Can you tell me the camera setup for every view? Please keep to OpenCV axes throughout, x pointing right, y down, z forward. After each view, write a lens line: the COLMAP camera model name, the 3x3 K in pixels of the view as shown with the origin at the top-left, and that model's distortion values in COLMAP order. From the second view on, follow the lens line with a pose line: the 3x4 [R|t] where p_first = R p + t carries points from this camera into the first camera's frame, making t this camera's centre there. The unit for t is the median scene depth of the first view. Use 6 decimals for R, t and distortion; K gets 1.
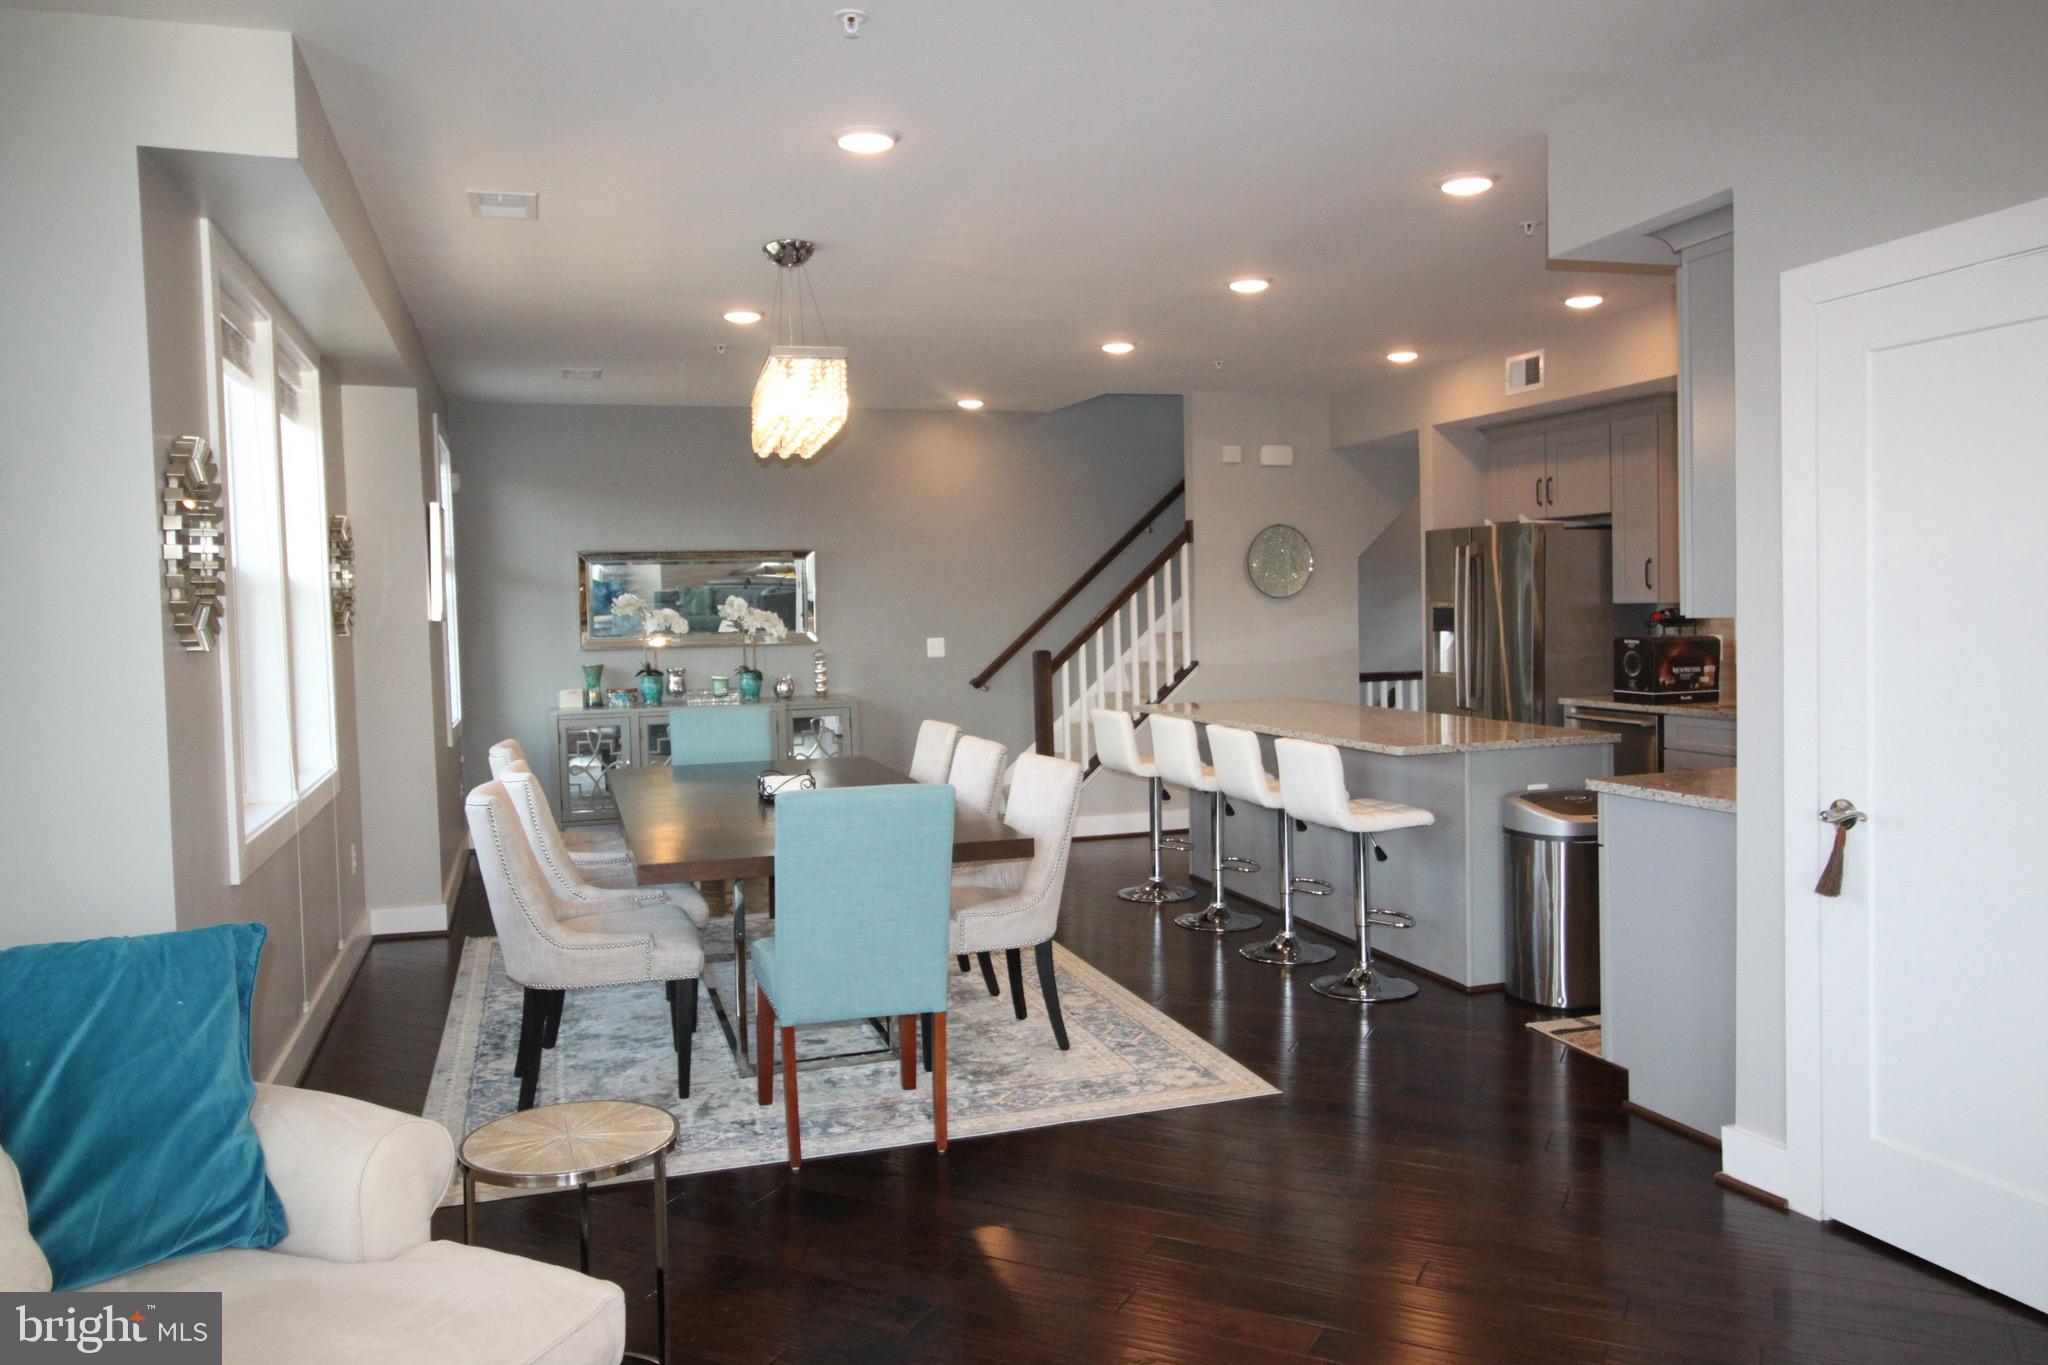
lens RADIAL K [[1448.3, 0, 1022.1], [0, 1448.3, 676.2], [0, 0, 1]] dist [0.013738, -0.007361]
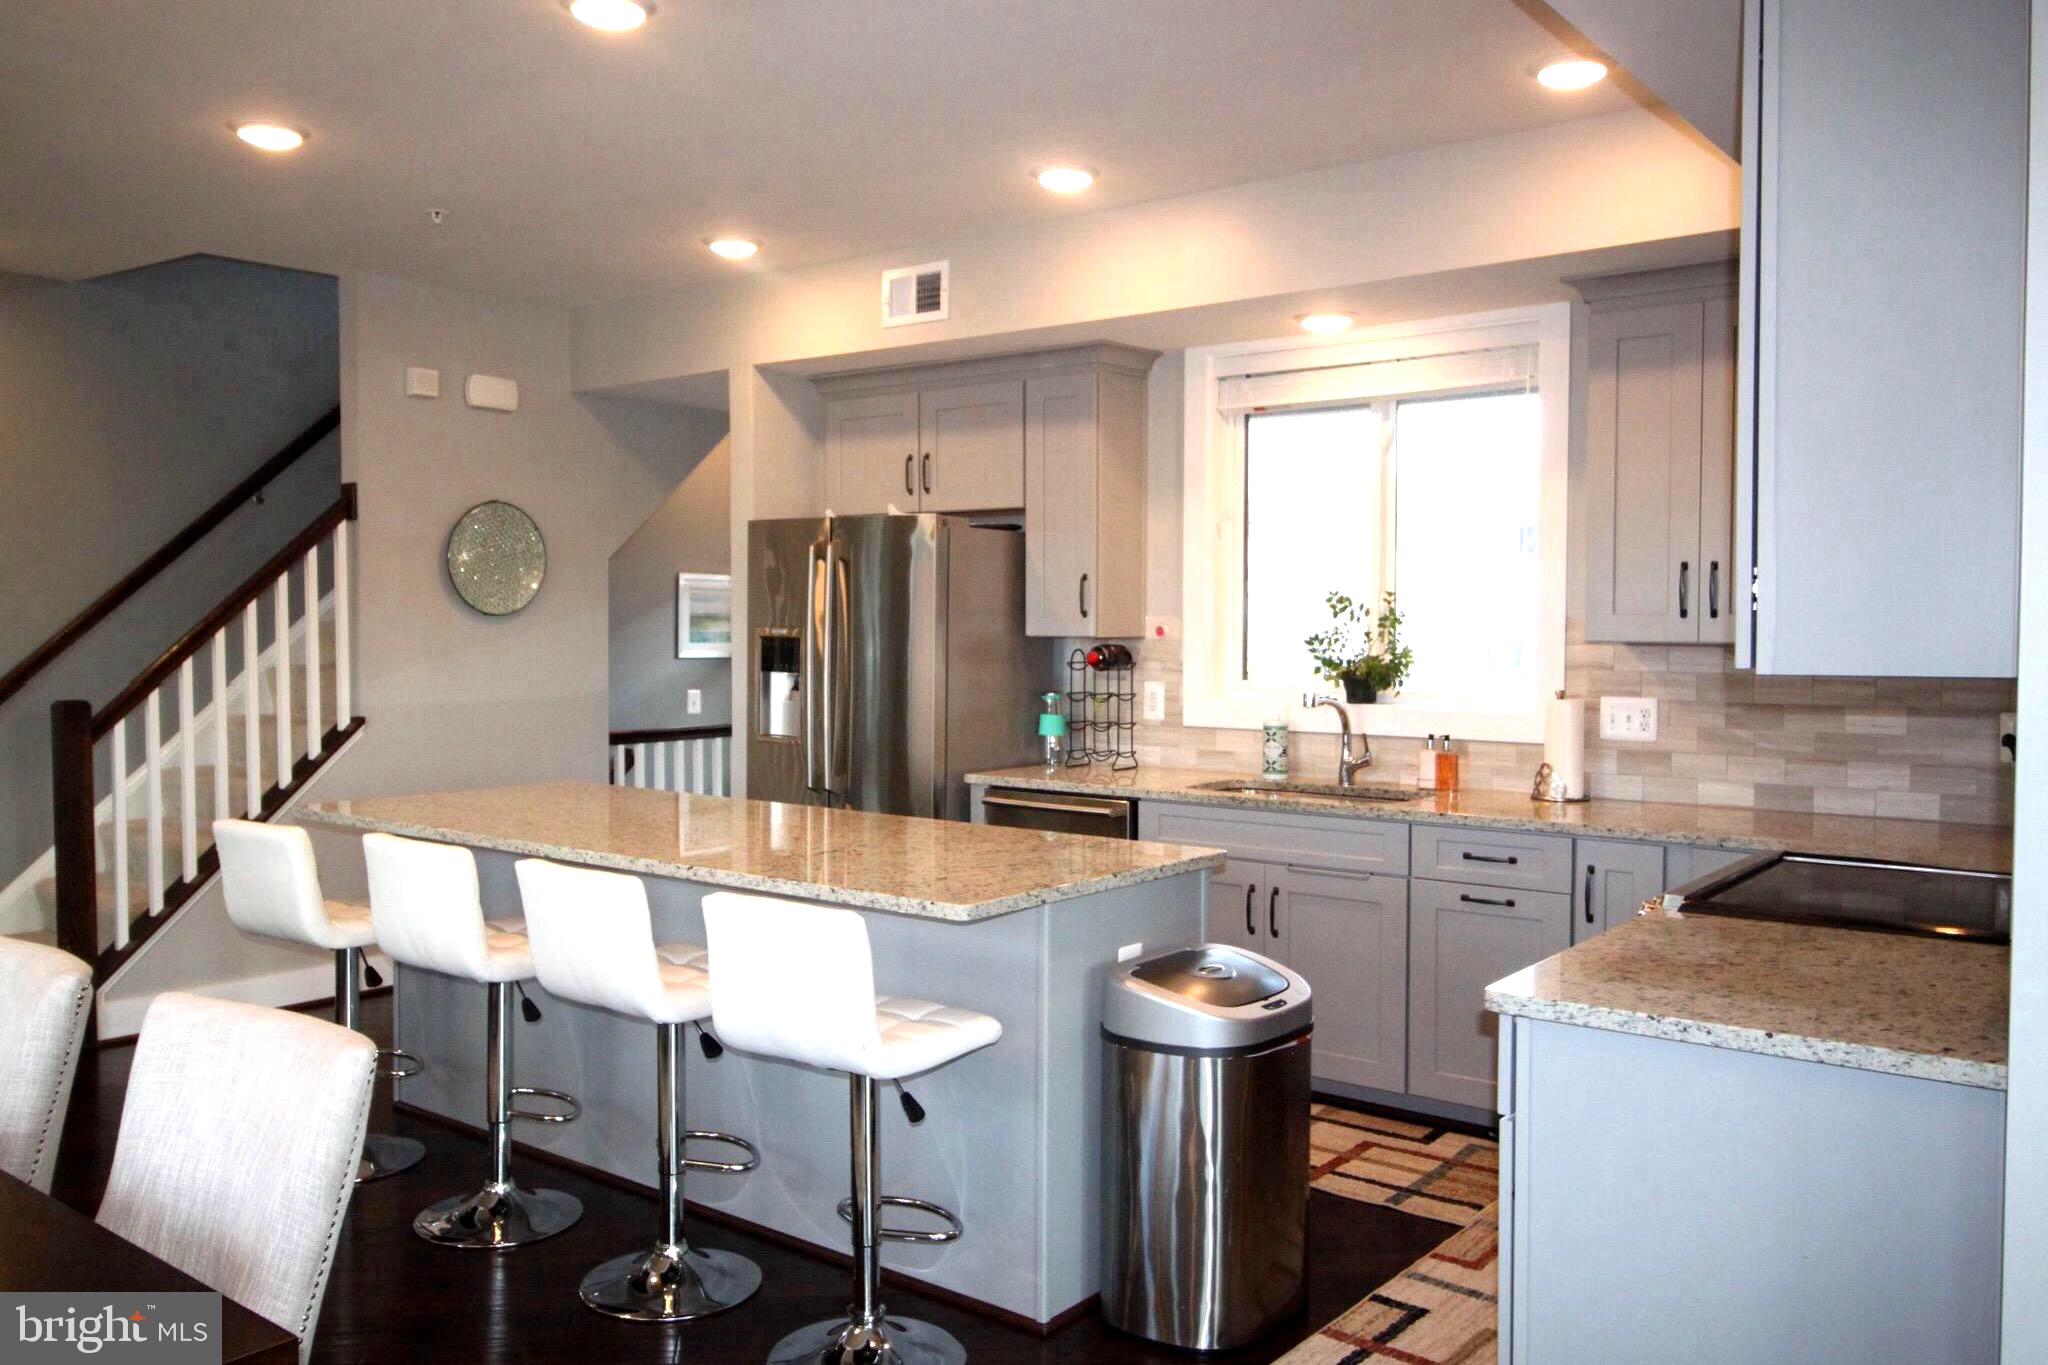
lens RADIAL K [[1619.6, 0, 986.3], [0, 1619.6, 671.4], [0, 0, 1]] dist [0.014113, -0.000087]
pose [[0.839750, 0.010217, 0.542877, -0.032042], [0.003474, 0.999701, -0.024188, -0.013376], [-0.542962, 0.022198, 0.839464, 0.324775]]
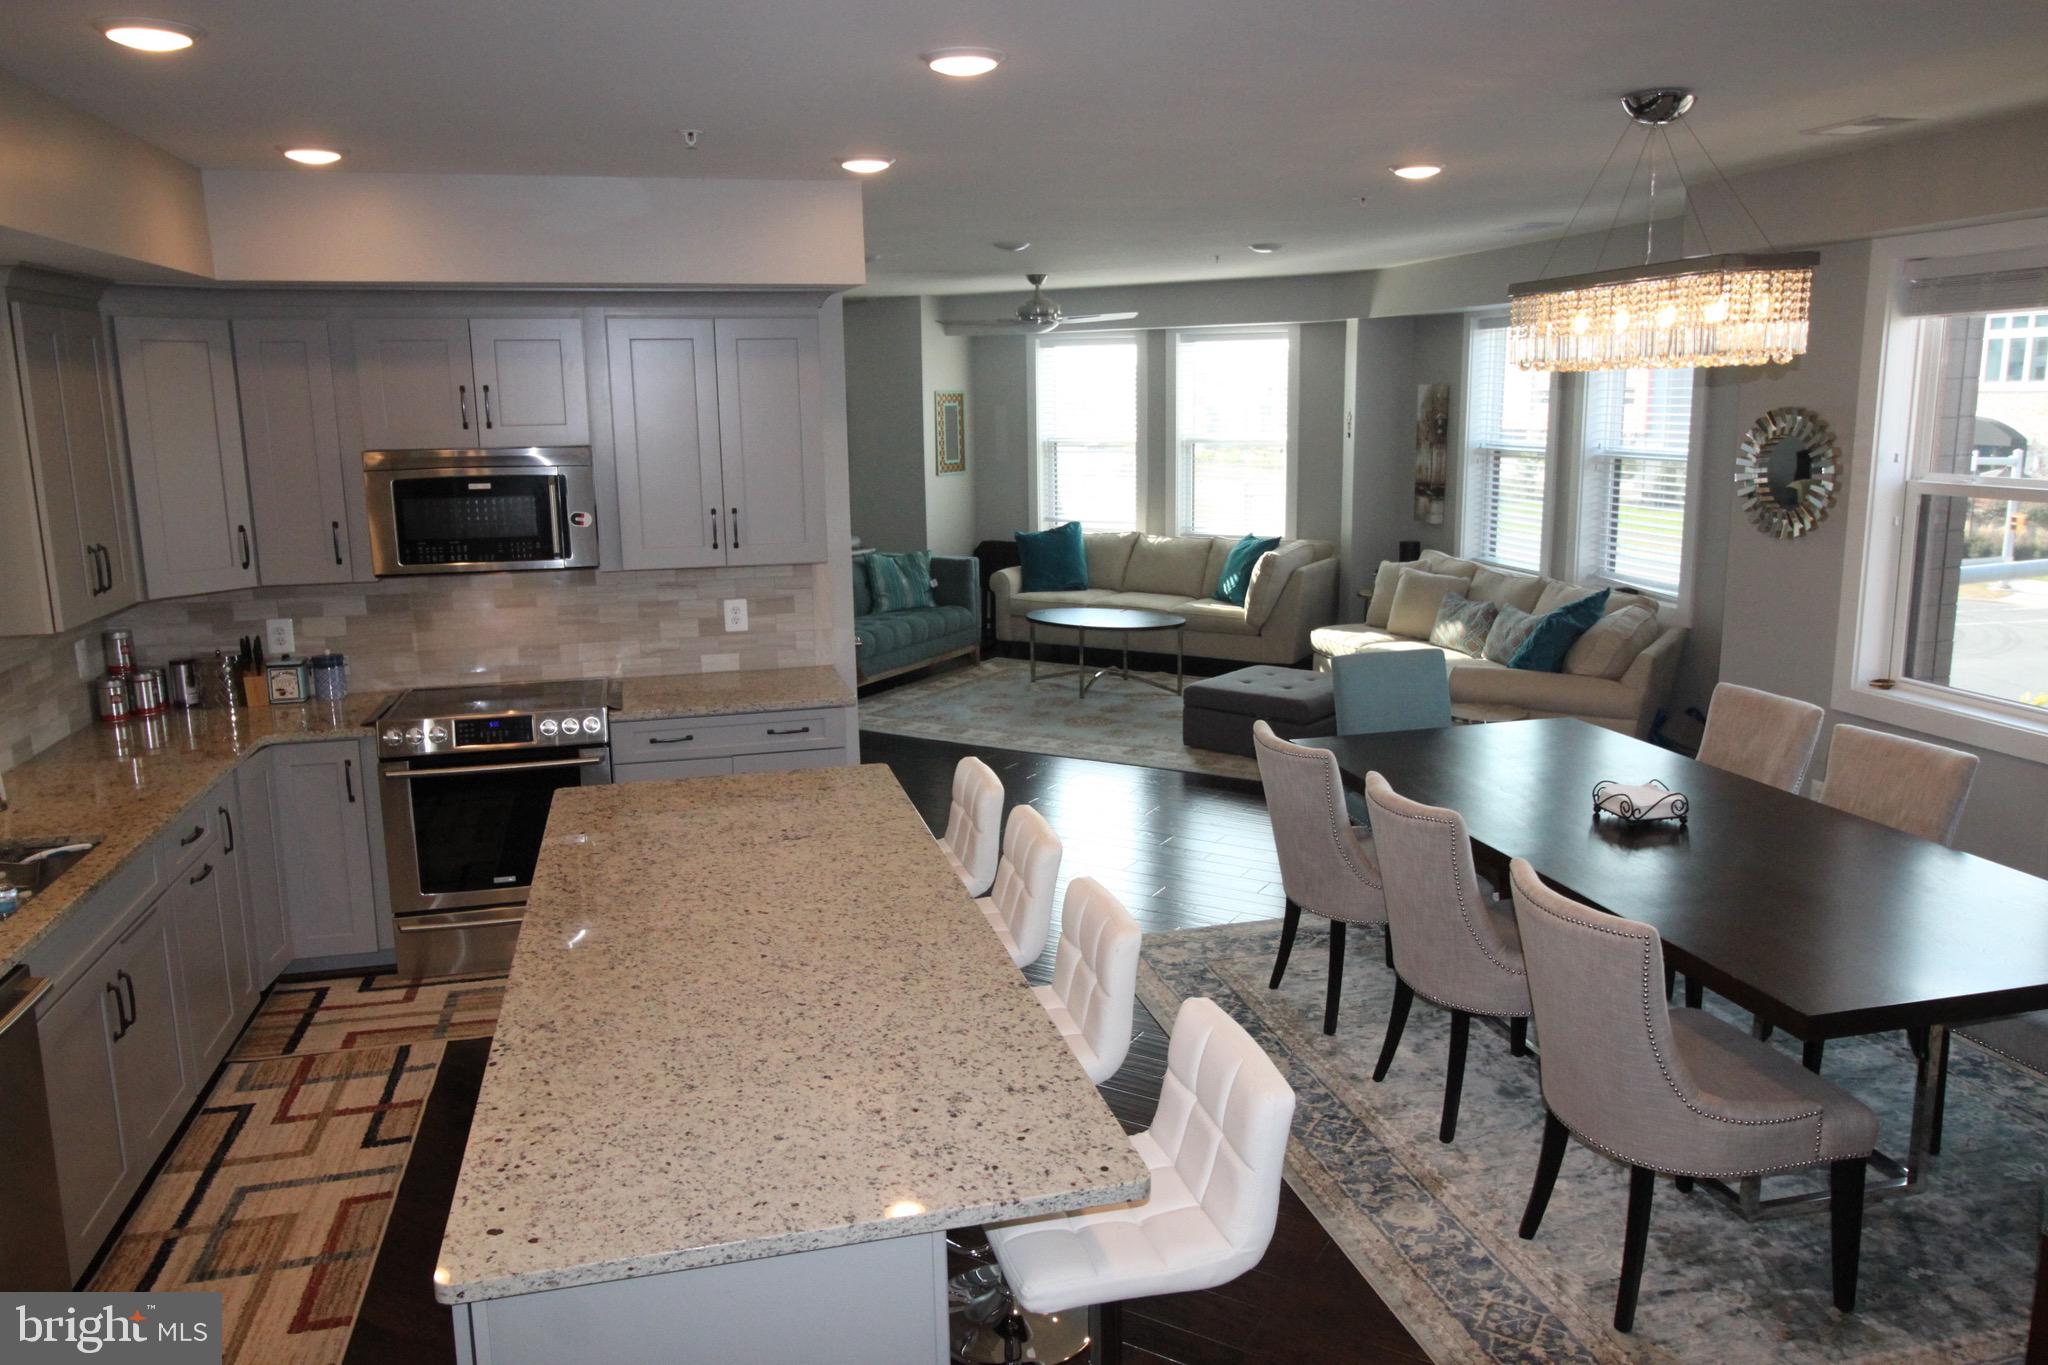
lens RADIAL K [[1448.3, 0, 1012.0], [0, 1448.3, 664.3], [0, 0, 1]] dist [0.013738, -0.007361]
pose [[-0.996190, 0.031721, 0.081230, 0.119512], [0.050212, 0.970234, 0.236905, -0.177014], [-0.071297, 0.240081, -0.968131, 1.500167]]
